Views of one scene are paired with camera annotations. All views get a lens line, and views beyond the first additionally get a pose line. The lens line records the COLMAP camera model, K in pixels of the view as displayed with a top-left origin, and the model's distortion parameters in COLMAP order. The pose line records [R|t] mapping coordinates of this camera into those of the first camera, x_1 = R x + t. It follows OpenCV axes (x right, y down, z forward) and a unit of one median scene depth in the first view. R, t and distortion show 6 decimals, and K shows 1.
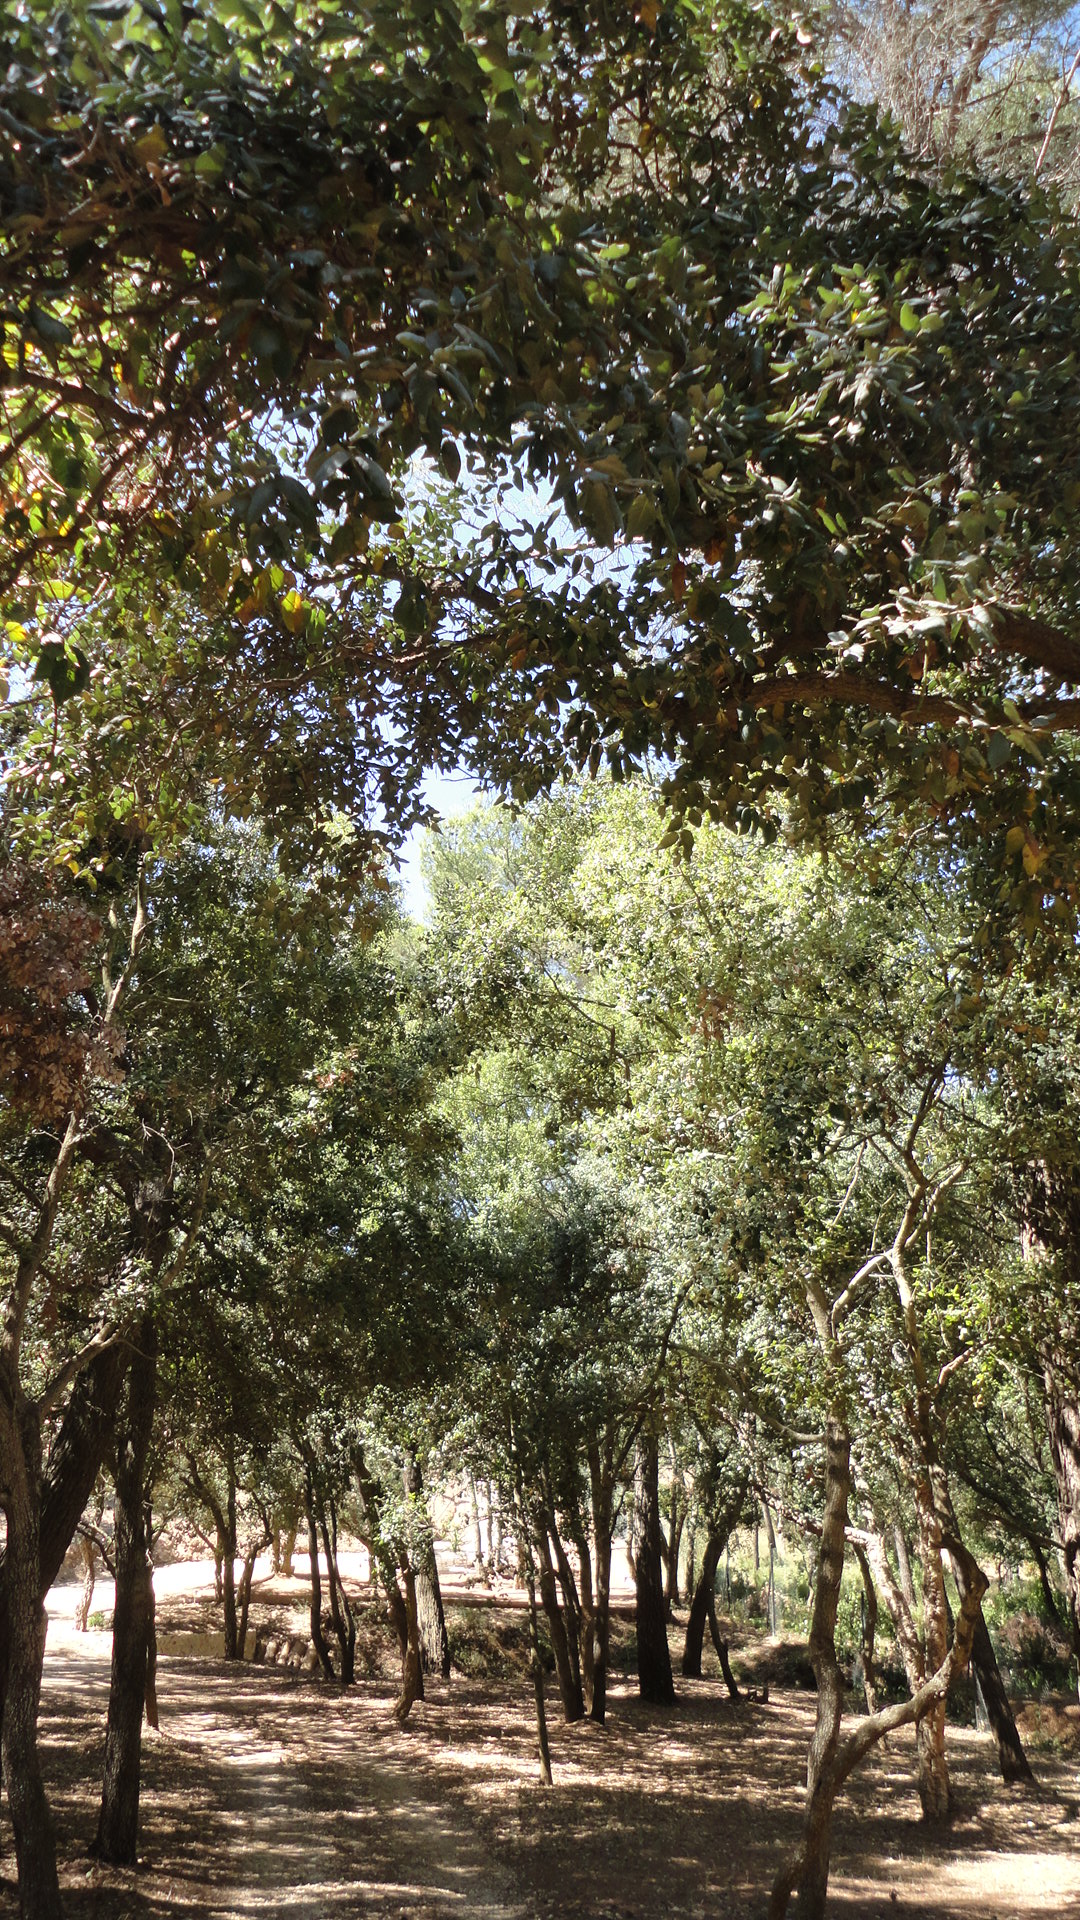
lens RADIAL K [[1324.0, 0, 540.0], [0, 1324.0, 960.0], [0, 0, 1]] dist [-0.002138, -0.000632]
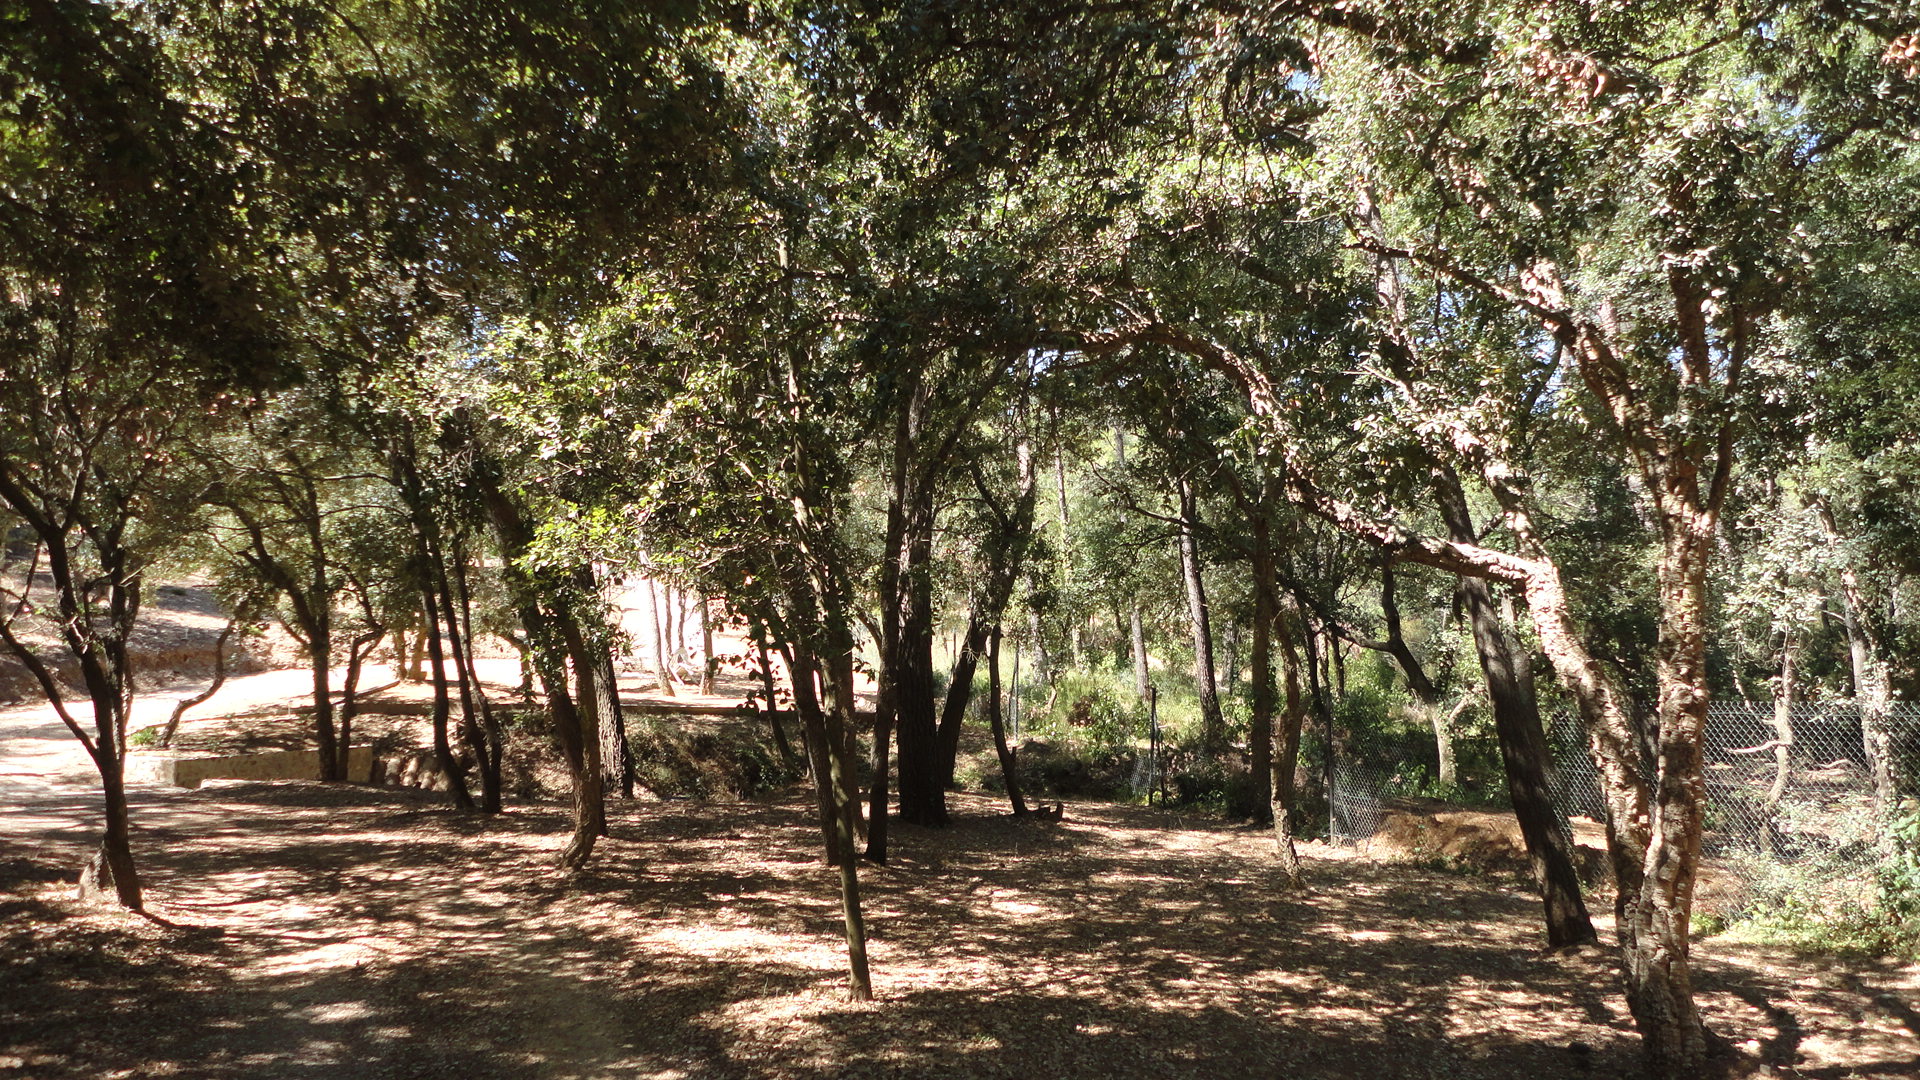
lens RADIAL K [[1324.0, 0, 960.0], [0, 1324.0, 540.0], [0, 0, 1]] dist [-0.002138, -0.000632]
pose [[0.980102, 0.011779, 0.198146, -0.042259], [-0.074419, 0.947230, 0.311796, 0.168036], [-0.184017, -0.320338, 0.929258, 0.340394]]
